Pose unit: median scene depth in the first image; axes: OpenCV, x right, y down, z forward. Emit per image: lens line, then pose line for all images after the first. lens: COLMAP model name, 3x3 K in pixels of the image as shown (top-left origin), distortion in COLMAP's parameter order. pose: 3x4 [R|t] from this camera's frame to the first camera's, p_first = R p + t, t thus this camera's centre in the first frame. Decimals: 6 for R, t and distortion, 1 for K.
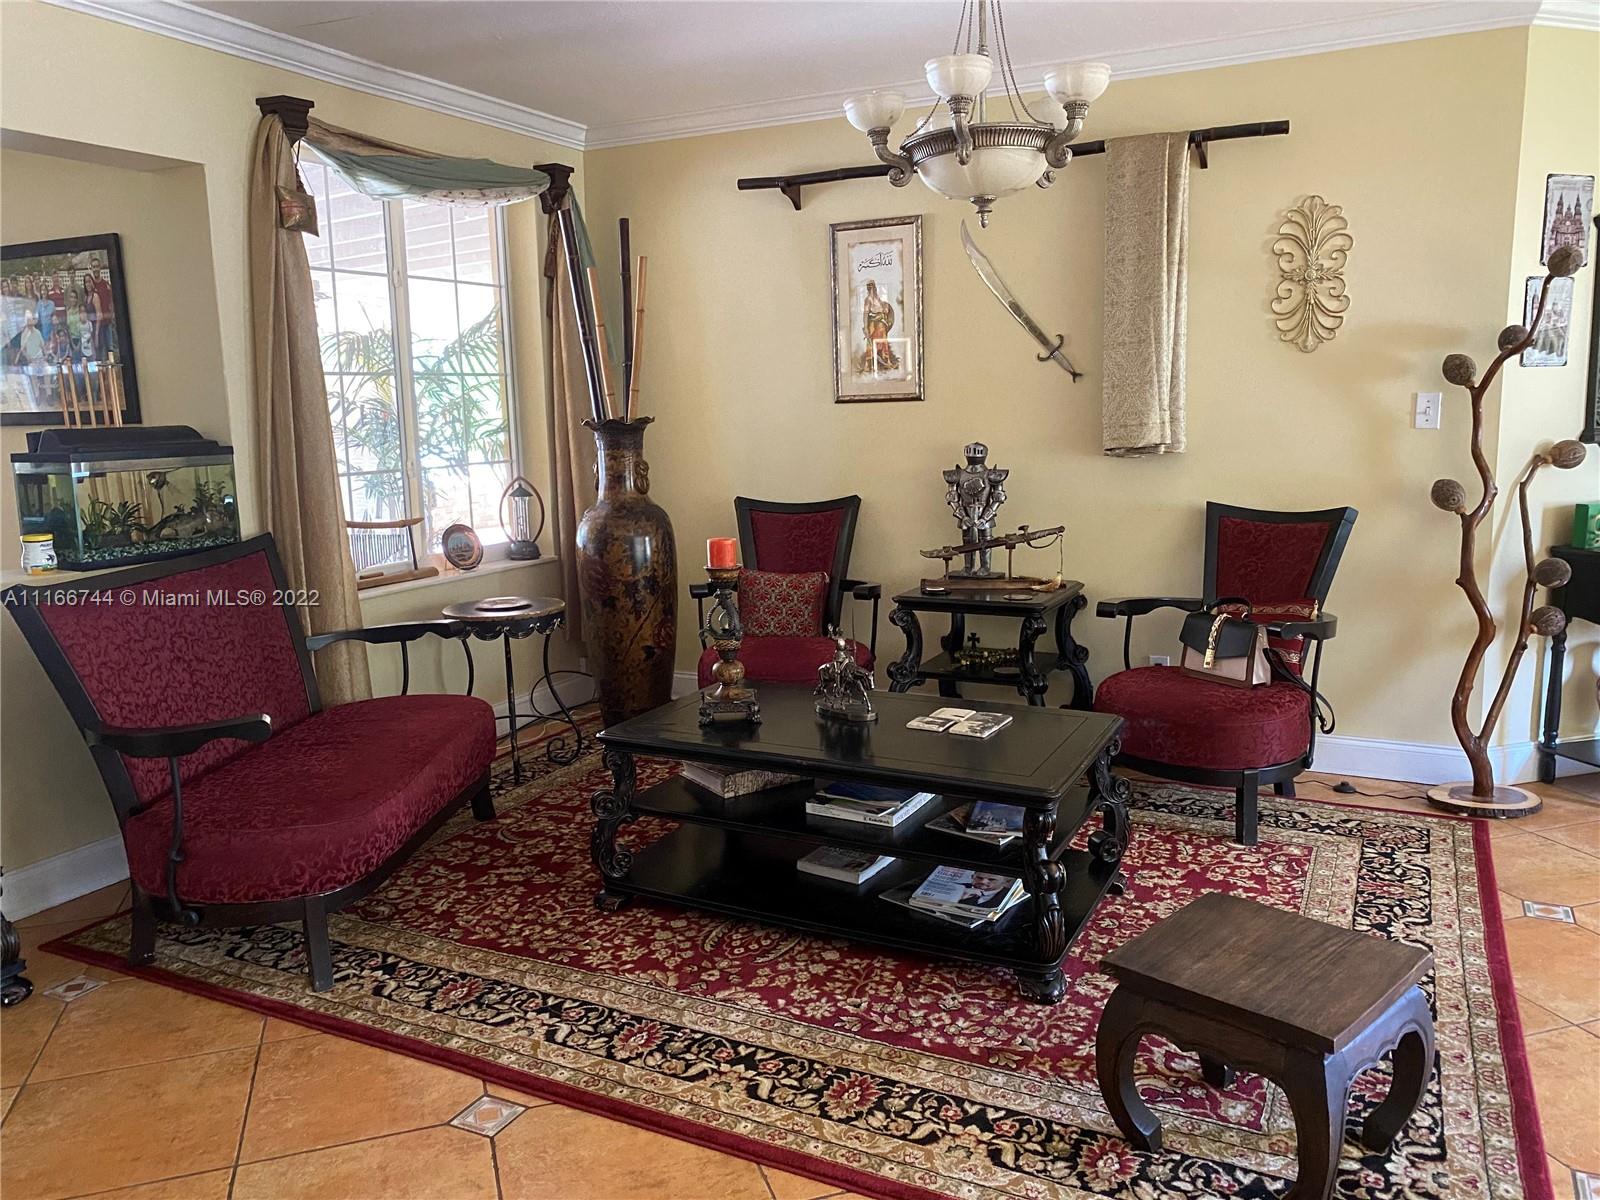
lens RADIAL K [[1223.7, 0, 793.5], [0, 1223.7, 598.2], [0, 0, 1]] dist [0.054594, -0.094286]
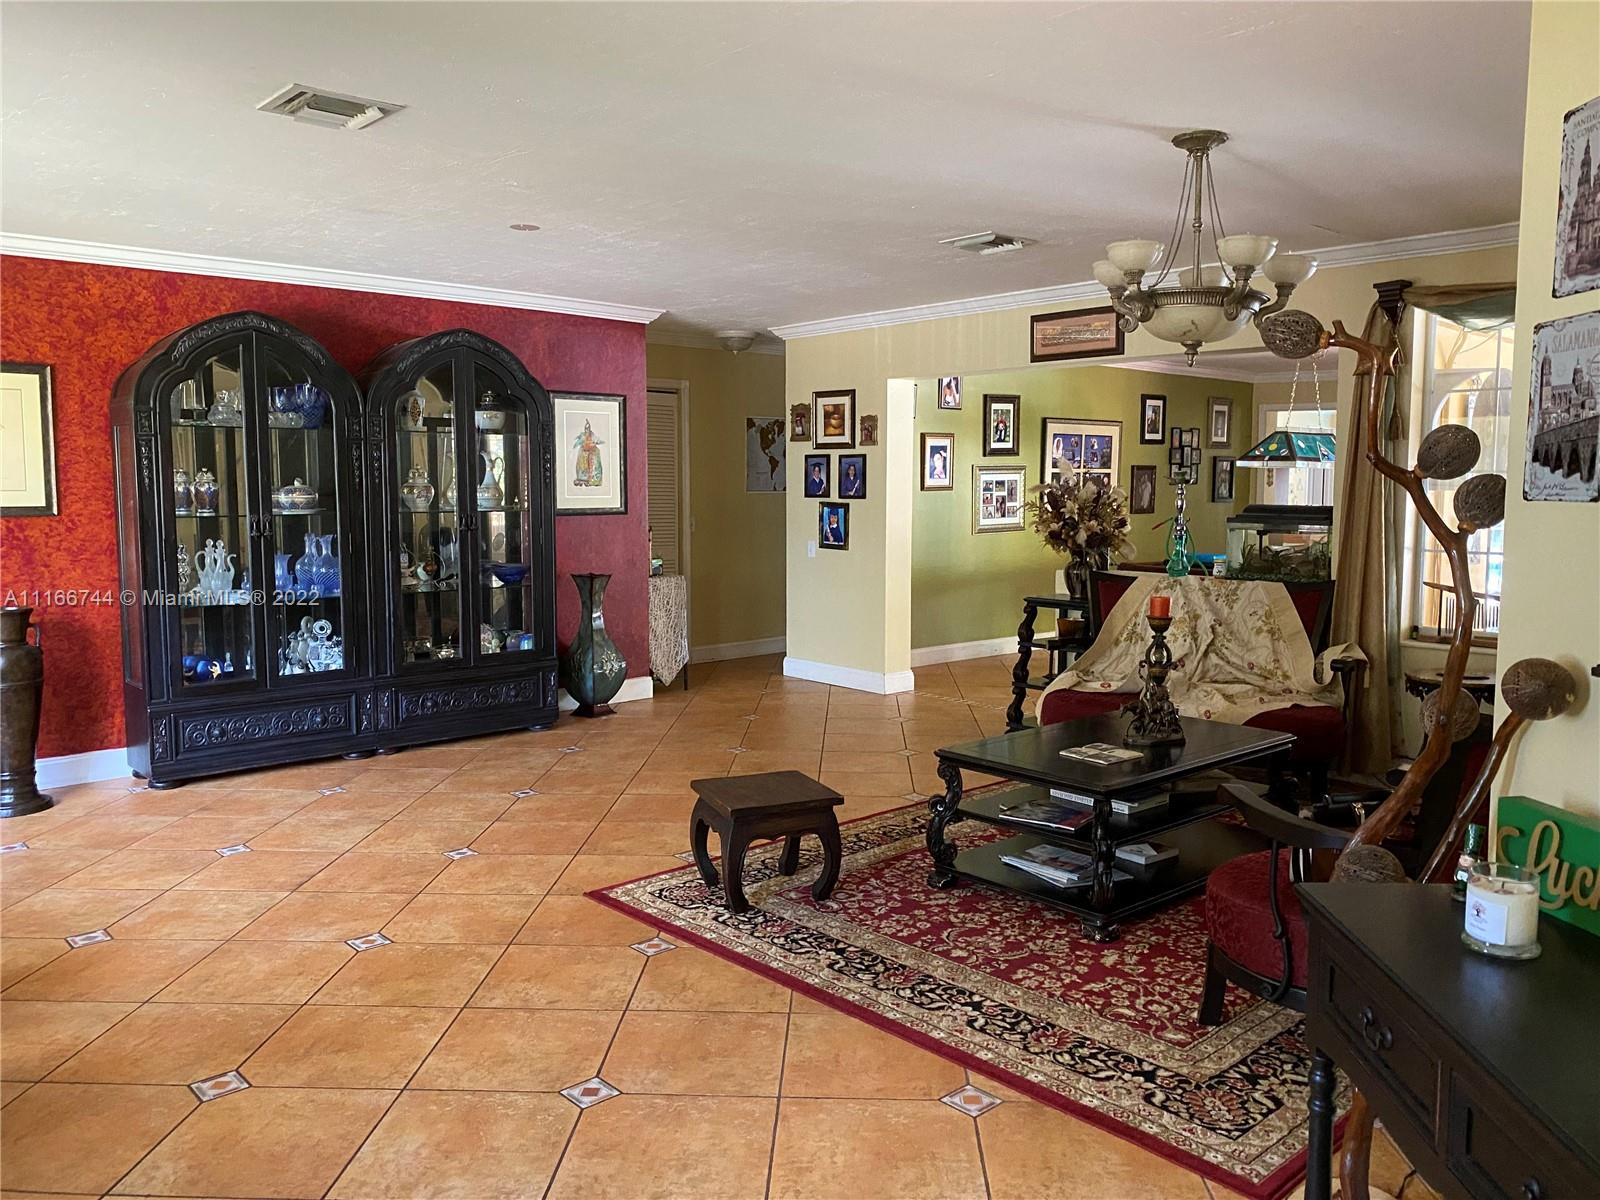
lens RADIAL K [[1223.7, 0, 793.5], [0, 1223.7, 598.2], [0, 0, 1]] dist [0.054594, -0.094286]
pose [[-0.370515, 0.111686, -0.922087, 1.352205], [-0.137919, 0.975124, 0.173529, -0.227045], [0.918530, 0.191469, -0.345894, 1.045695]]
